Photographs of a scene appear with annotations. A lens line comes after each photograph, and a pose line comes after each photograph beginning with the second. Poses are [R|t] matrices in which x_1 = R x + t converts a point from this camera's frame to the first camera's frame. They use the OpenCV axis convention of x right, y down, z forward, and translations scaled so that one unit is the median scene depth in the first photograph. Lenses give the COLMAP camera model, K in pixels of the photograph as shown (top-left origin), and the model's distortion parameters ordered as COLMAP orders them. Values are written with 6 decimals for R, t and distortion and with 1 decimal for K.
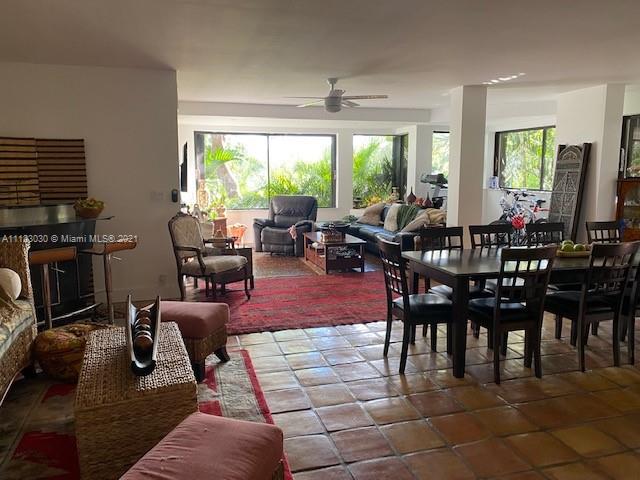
lens RADIAL K [[497.2, 0, 320.0], [0, 497.2, 240.0], [0, 0, 1]] dist [0.067472, -0.004053]
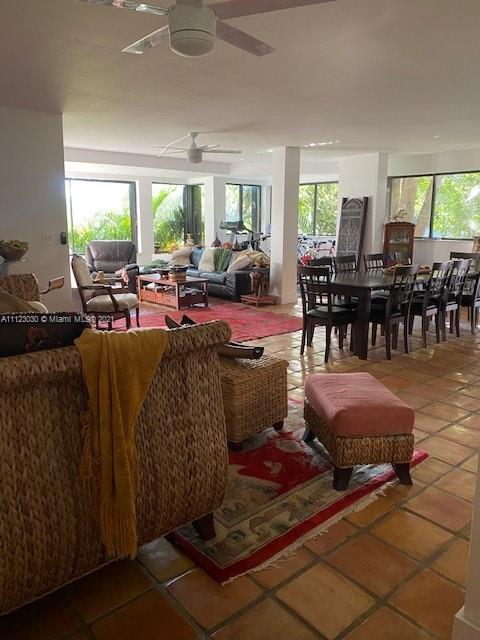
lens RADIAL K [[486.5, 0, 240.0], [0, 486.5, 320.0], [0, 0, 1]] dist [0.149559, -0.149131]
pose [[0.916833, -0.076472, 0.391879, -0.289784], [0.051906, 0.995986, 0.072920, 0.018181], [-0.395883, -0.046515, 0.917122, -0.071661]]
